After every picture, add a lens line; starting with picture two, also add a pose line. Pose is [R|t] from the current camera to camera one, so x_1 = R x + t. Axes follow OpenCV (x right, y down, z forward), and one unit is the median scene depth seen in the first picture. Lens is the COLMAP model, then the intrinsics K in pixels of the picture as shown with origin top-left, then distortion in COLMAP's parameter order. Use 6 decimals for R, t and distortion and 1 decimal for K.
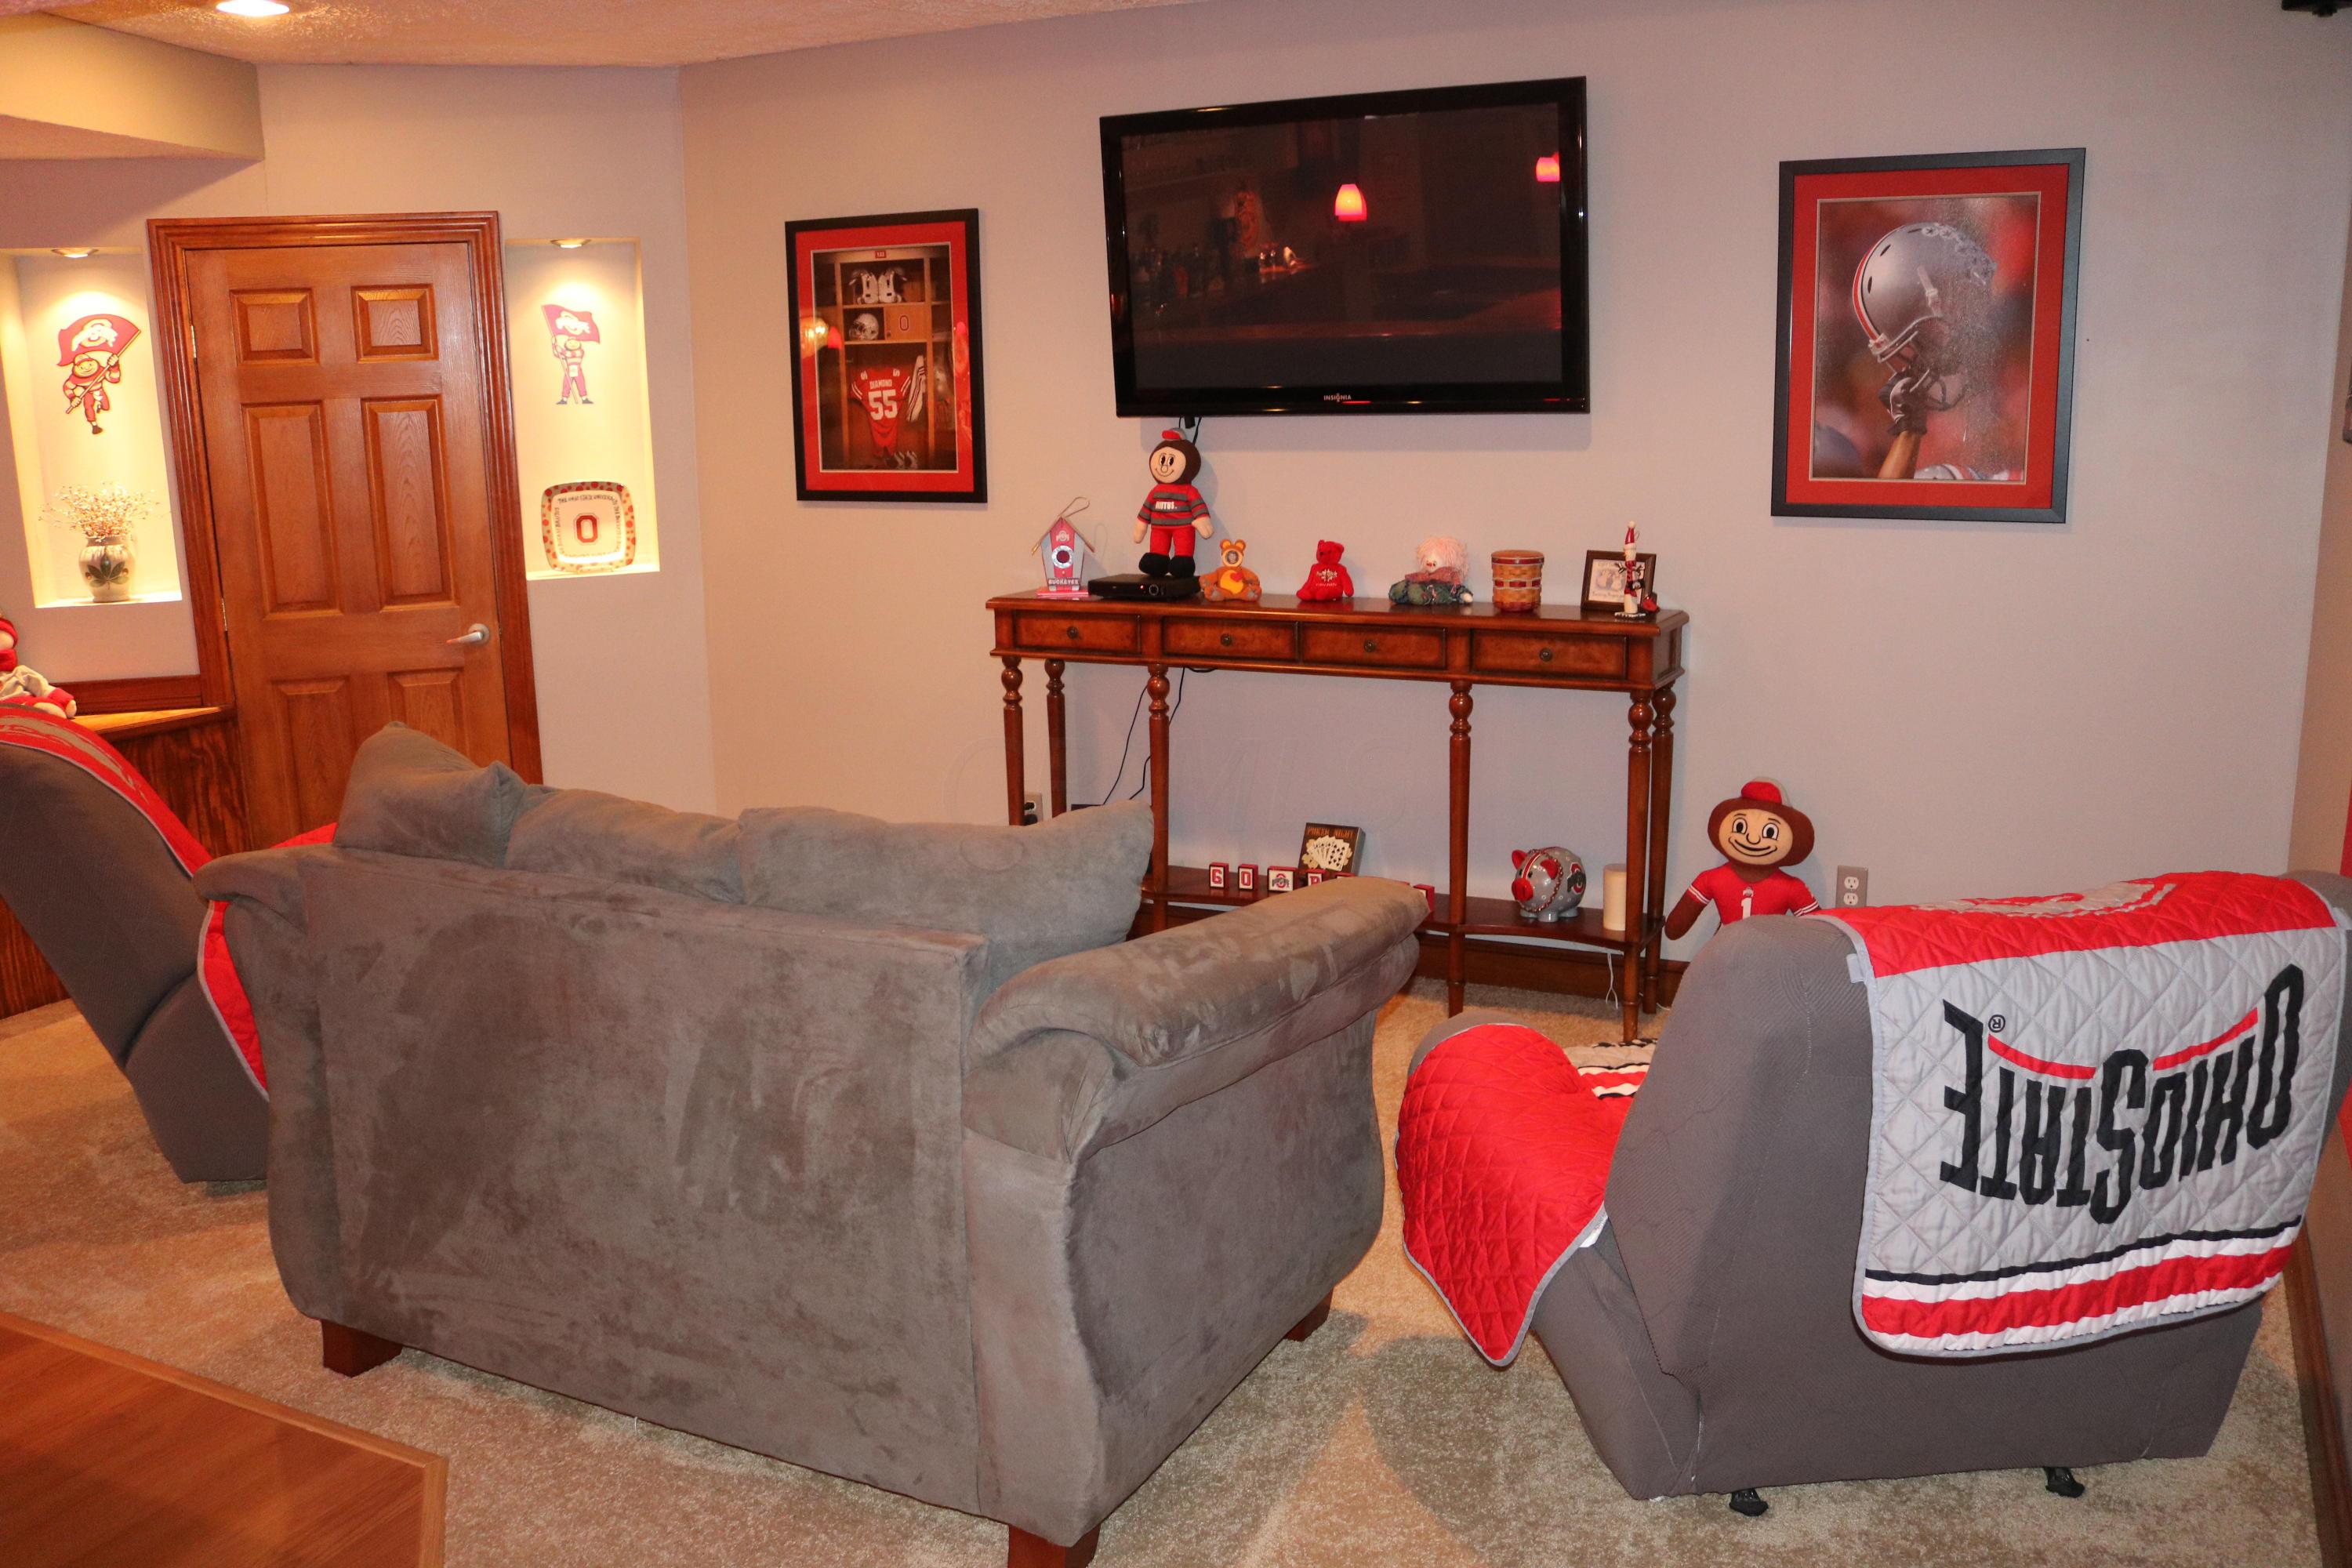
lens RADIAL K [[1928.0, 0, 1176.0], [0, 1928.0, 784.0], [0, 0, 1]] dist [-0.141734, 0.110448]
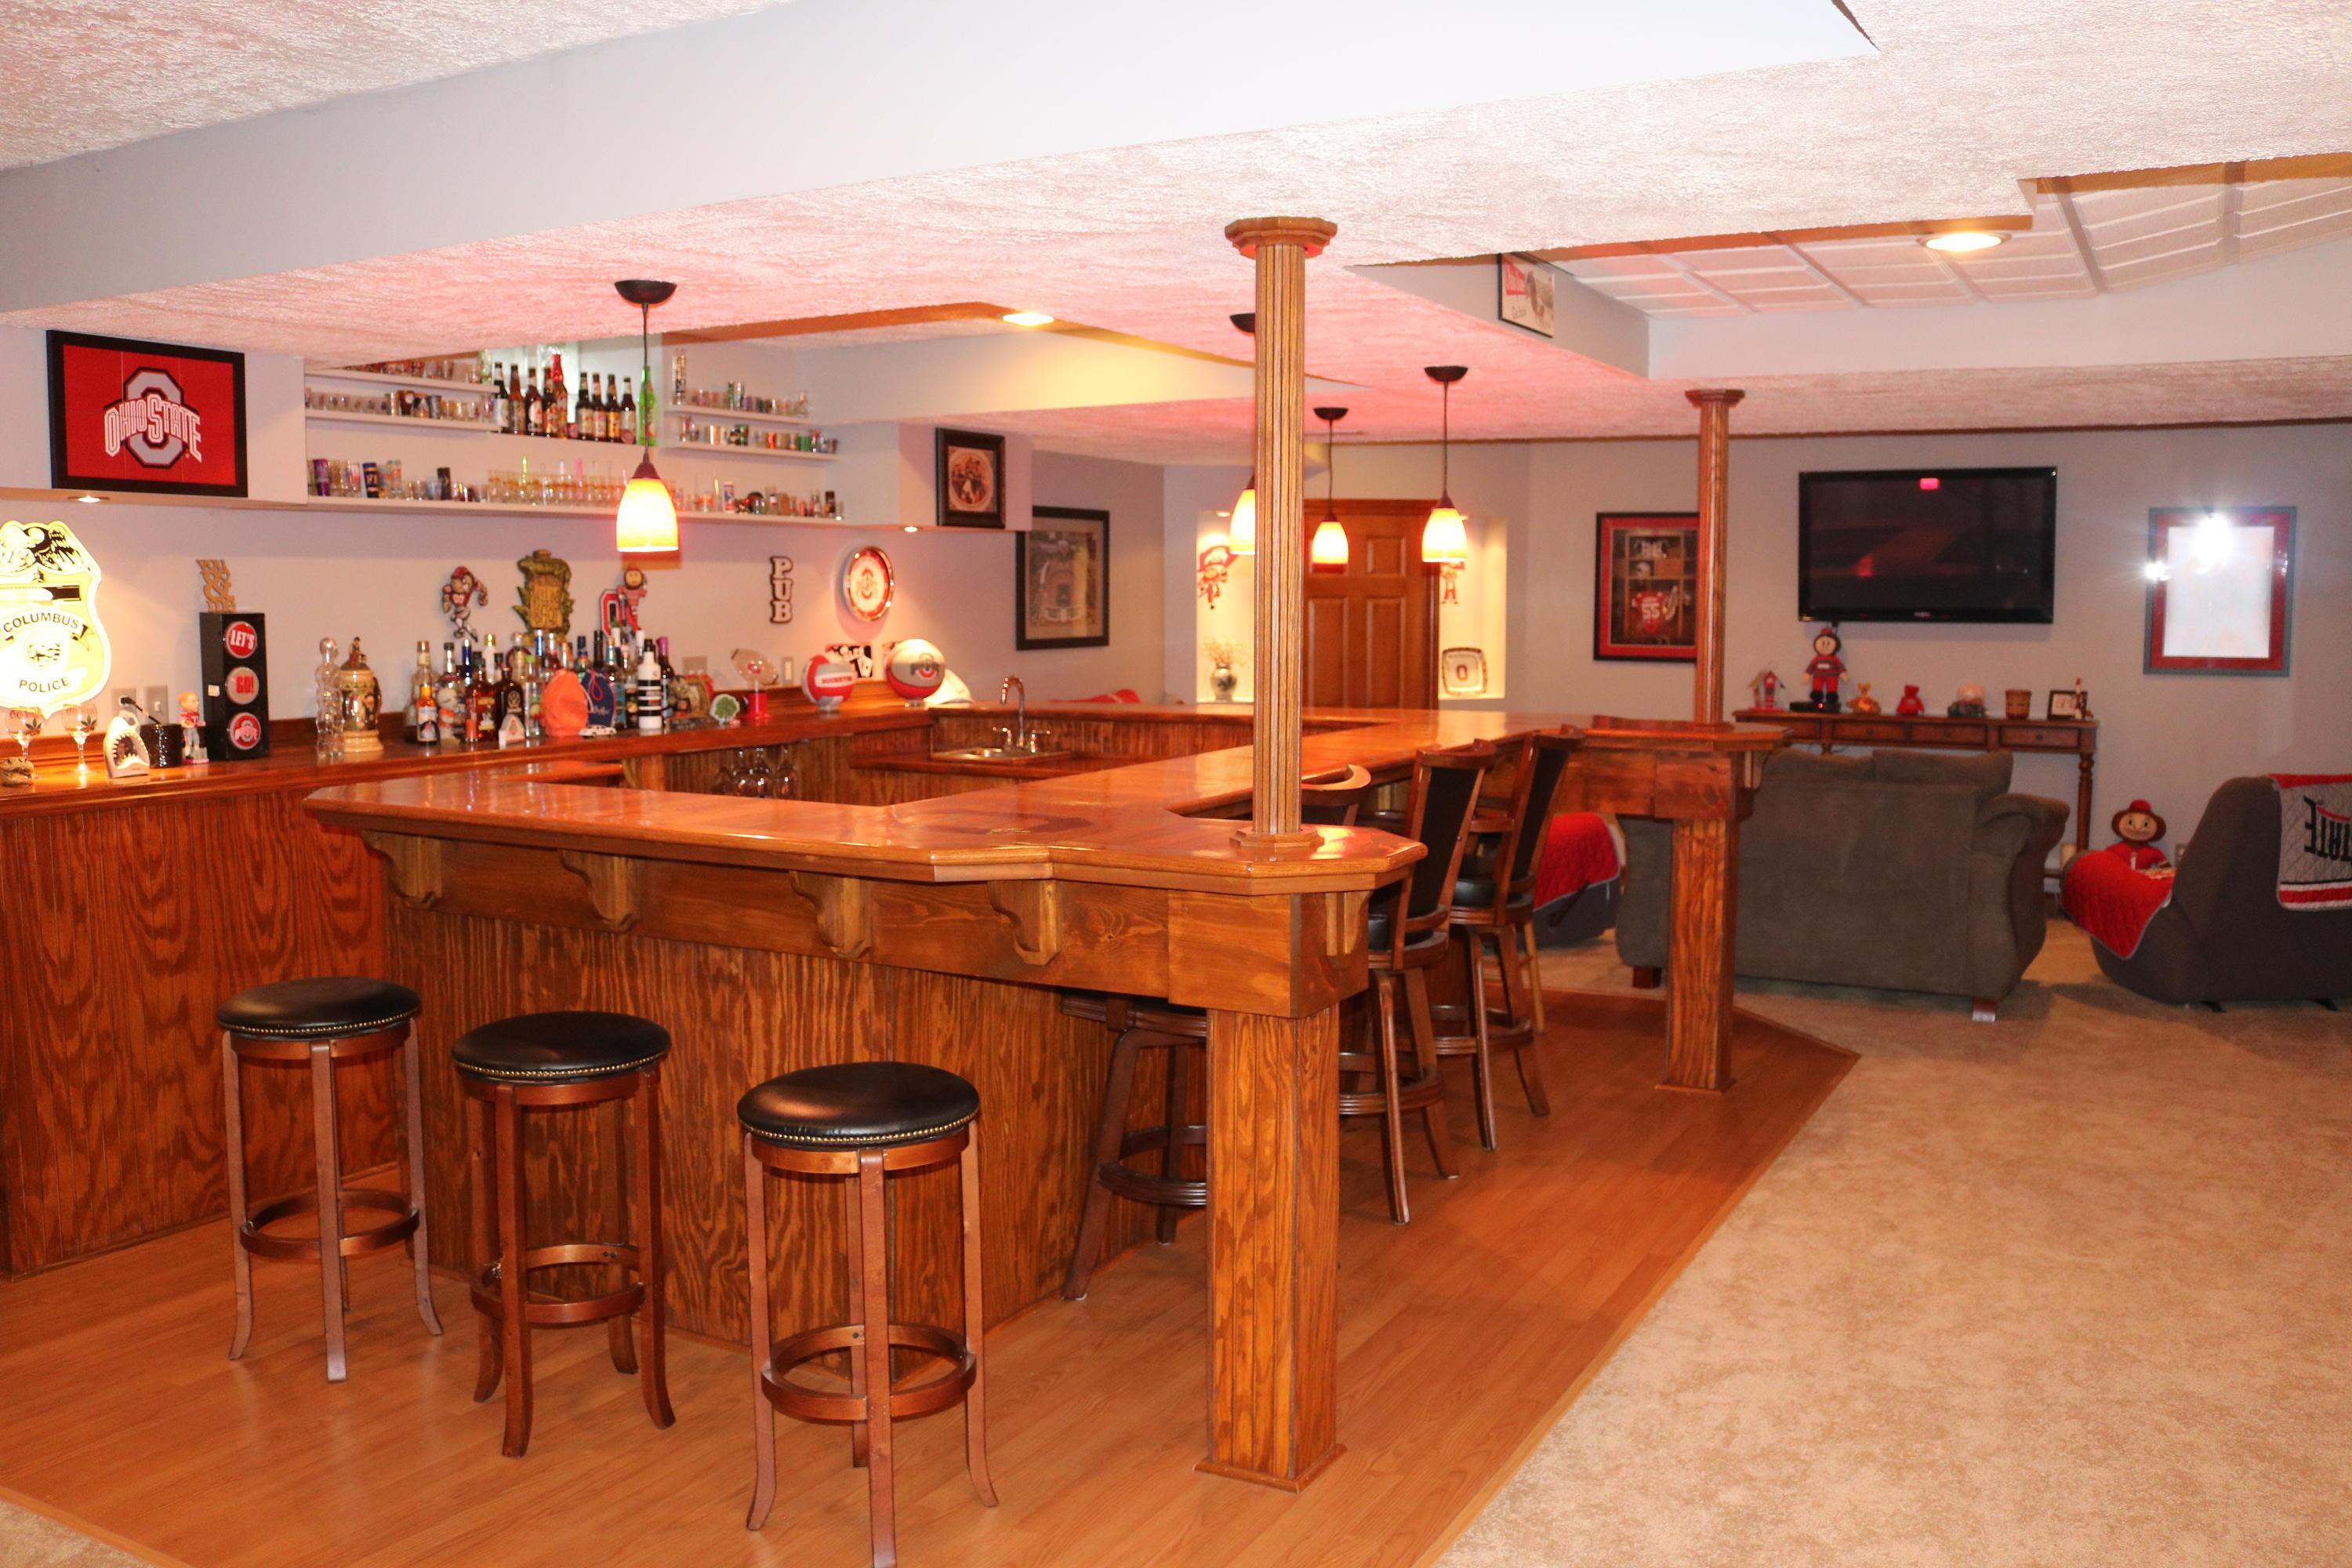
lens RADIAL K [[1928.0, 0, 1176.0], [0, 1928.0, 784.0], [0, 0, 1]] dist [-0.141734, 0.110448]
pose [[0.999104, 0.024888, -0.034224, -0.616170], [-0.028495, 0.993602, -0.109285, 0.213529], [0.031285, 0.110163, 0.993421, -0.972433]]
